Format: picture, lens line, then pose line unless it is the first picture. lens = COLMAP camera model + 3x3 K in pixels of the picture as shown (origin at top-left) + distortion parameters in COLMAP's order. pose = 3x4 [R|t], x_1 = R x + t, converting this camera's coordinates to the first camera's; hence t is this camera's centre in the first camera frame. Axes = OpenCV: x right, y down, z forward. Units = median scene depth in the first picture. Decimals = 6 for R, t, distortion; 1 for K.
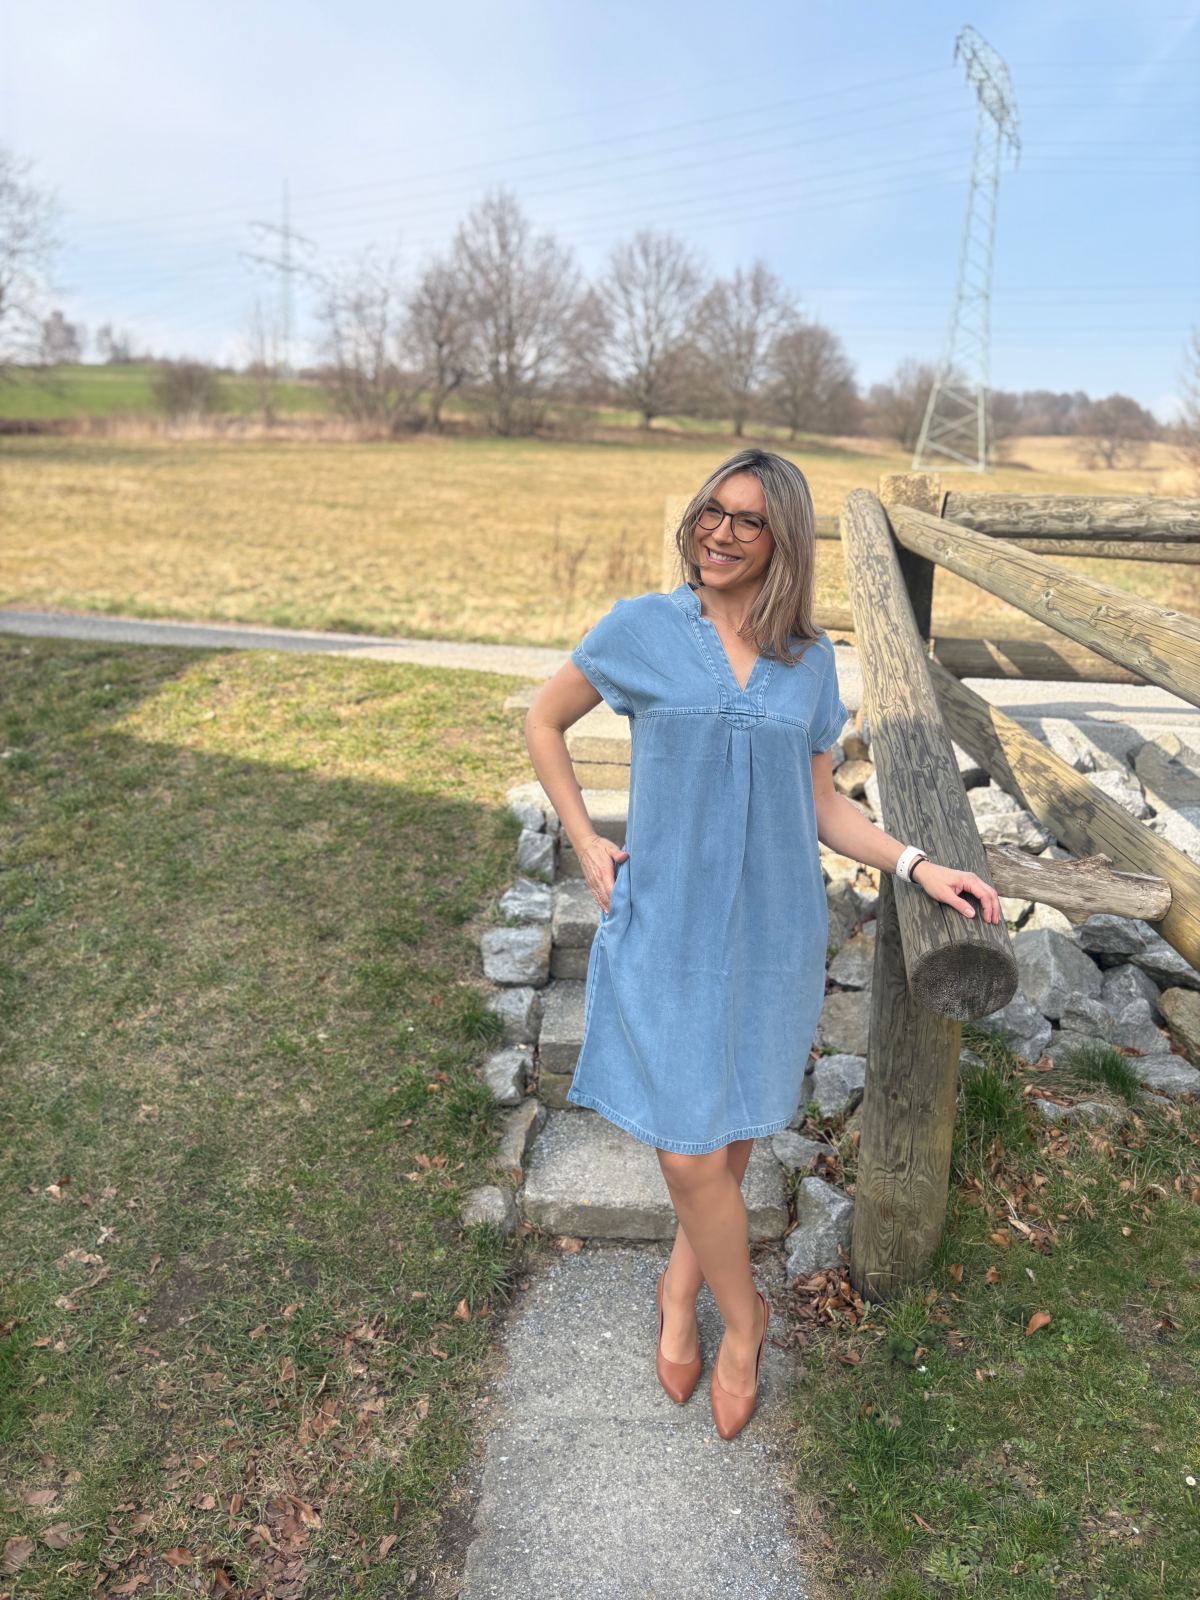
lens RADIAL K [[1211.4, 0, 590.5], [0, 1211.4, 781.3], [0, 0, 1]] dist [0.036046, -0.035251]
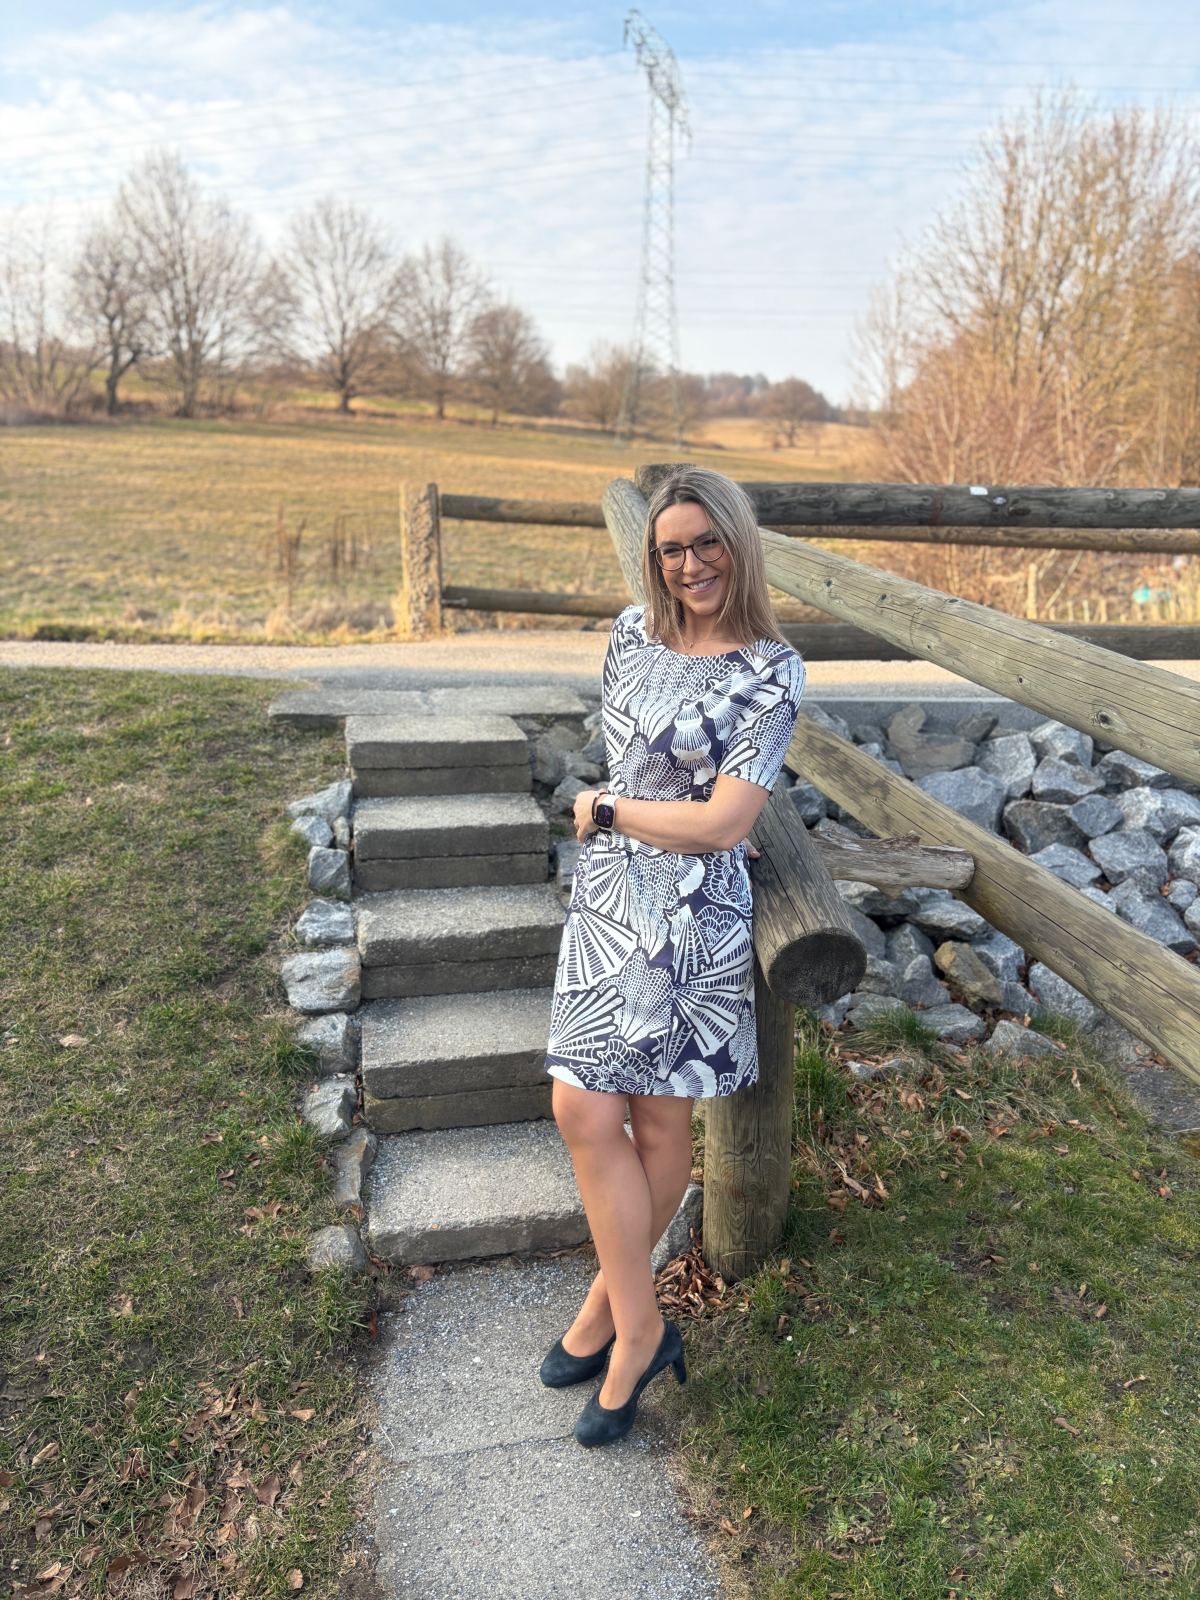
lens RADIAL K [[1211.4, 0, 605.2], [0, 1211.4, 803.0], [0, 0, 1]] dist [0.036046, -0.035251]
pose [[0.969739, -0.077217, 0.231613, -0.047143], [0.070056, 0.996781, 0.038995, -0.013942], [-0.233878, -0.021589, 0.972026, 0.019805]]
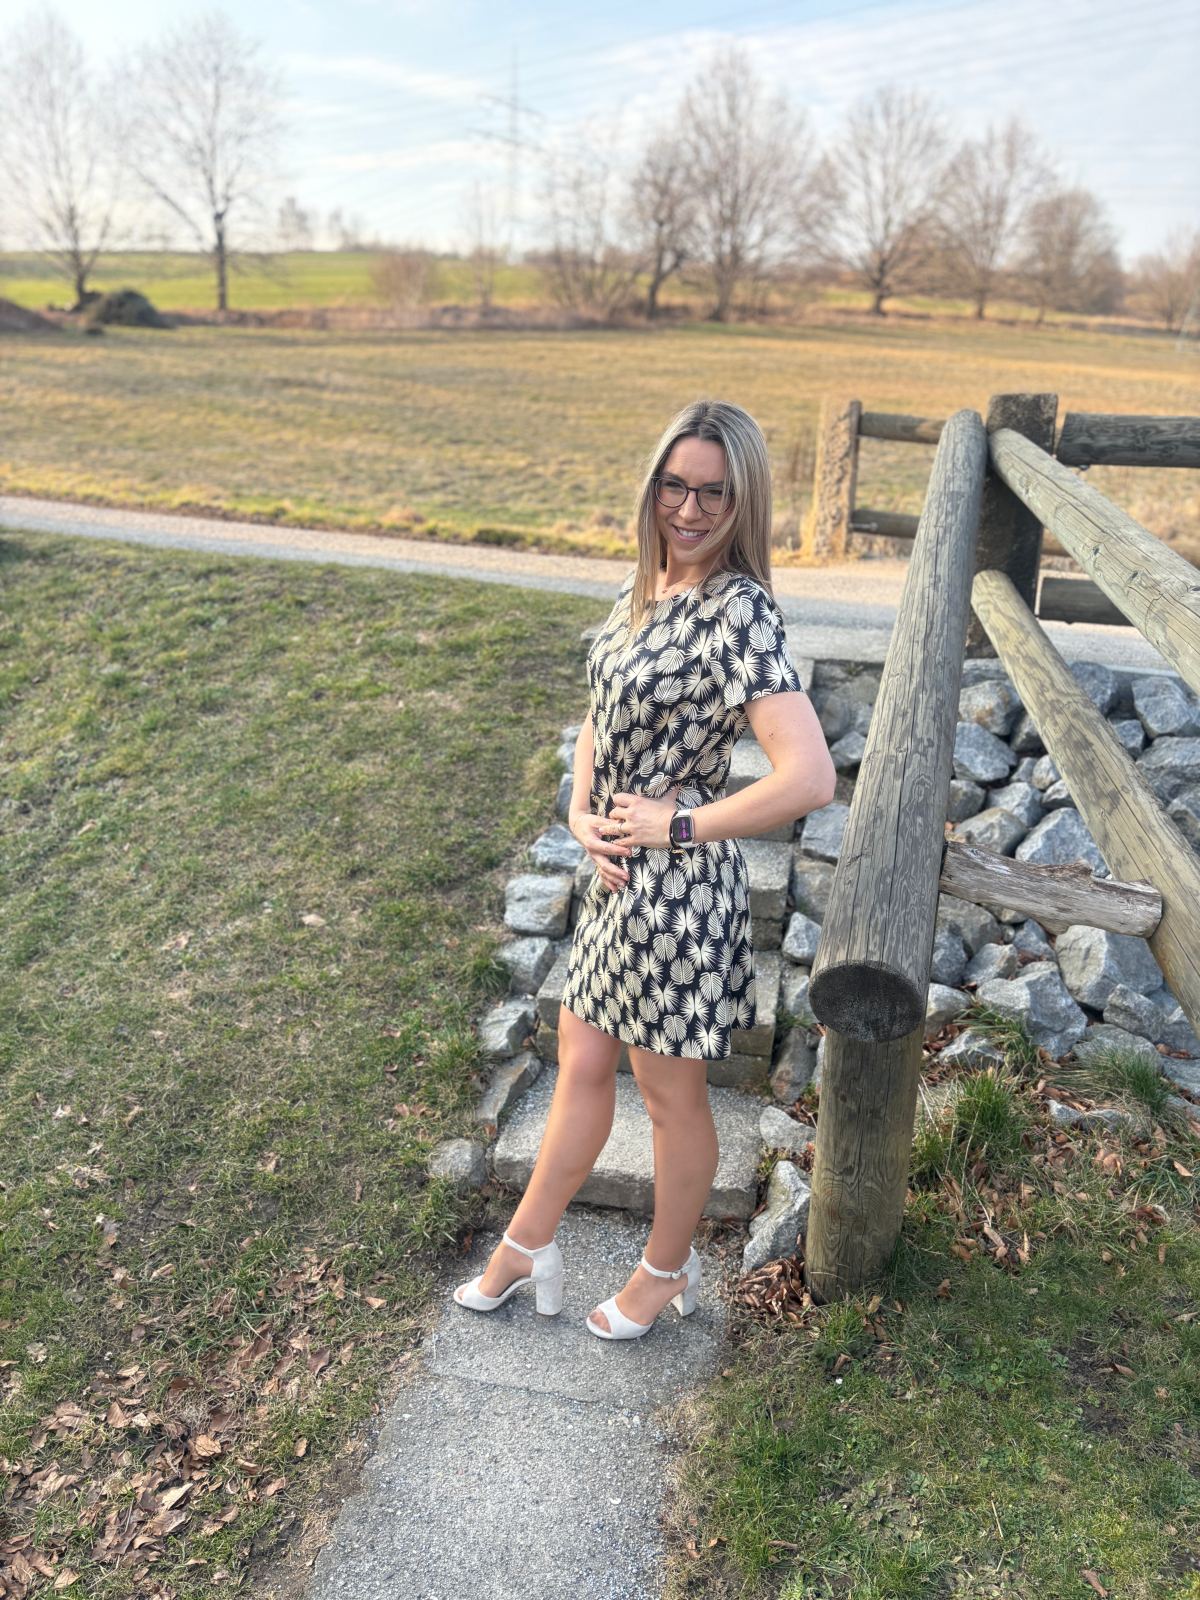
lens RADIAL K [[1211.4, 0, 604.6], [0, 1211.4, 805.2], [0, 0, 1]] dist [0.036046, -0.035251]
pose [[0.986414, 0.051404, -0.156029, 0.119144], [-0.035102, 0.993800, 0.105495, -0.035664], [0.160485, -0.098585, 0.982103, 0.038381]]
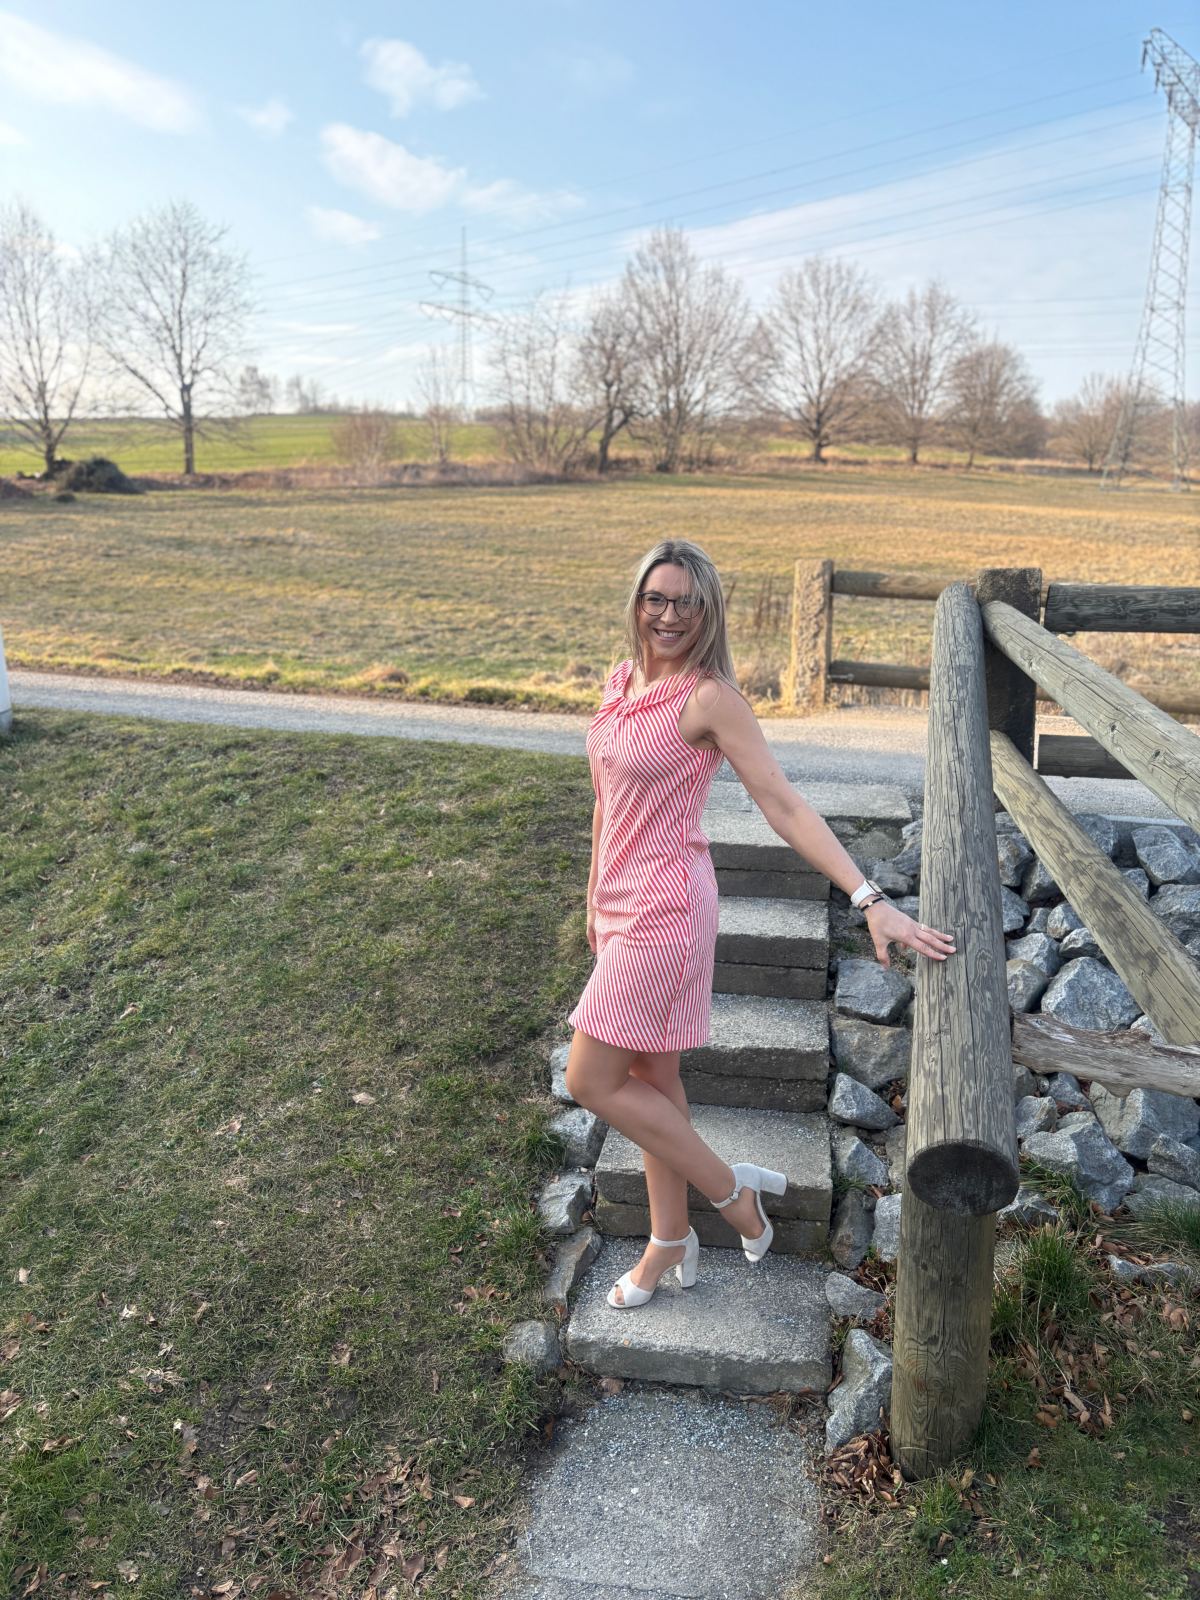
lens RADIAL K [[1211.4, 0, 606.2], [0, 1211.4, 797.8], [0, 0, 1]] dist [0.036046, -0.035251]
pose [[0.991790, 0.000587, -0.127877, 0.071567], [-0.002031, 0.999936, -0.011164, -0.061303], [0.127862, 0.011332, 0.991727, -0.000292]]
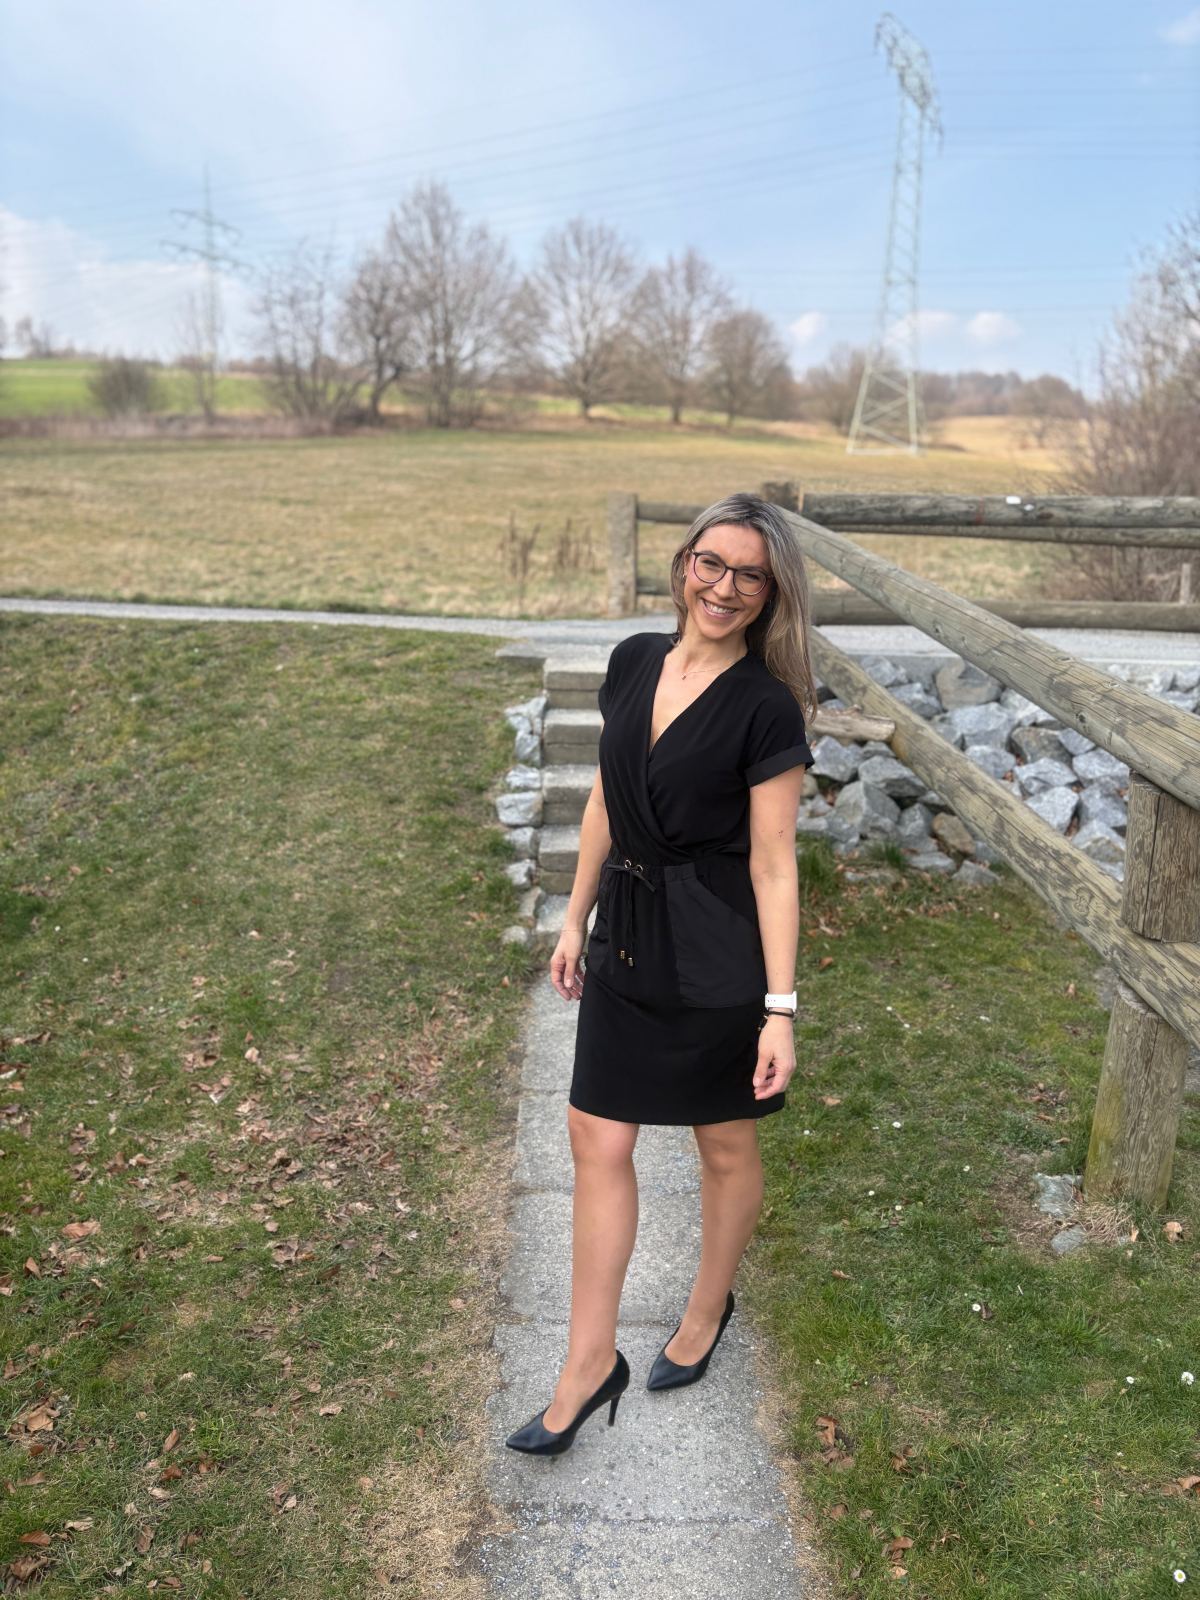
lens RADIAL K [[1211.4, 0, 597.1], [0, 1211.4, 802.8], [0, 0, 1]] dist [0.036046, -0.035251]
pose [[0.998399, -0.032341, 0.046398, -0.028869], [0.031137, 0.999165, 0.026444, 0.082800], [-0.047214, -0.024957, 0.998573, -0.441299]]
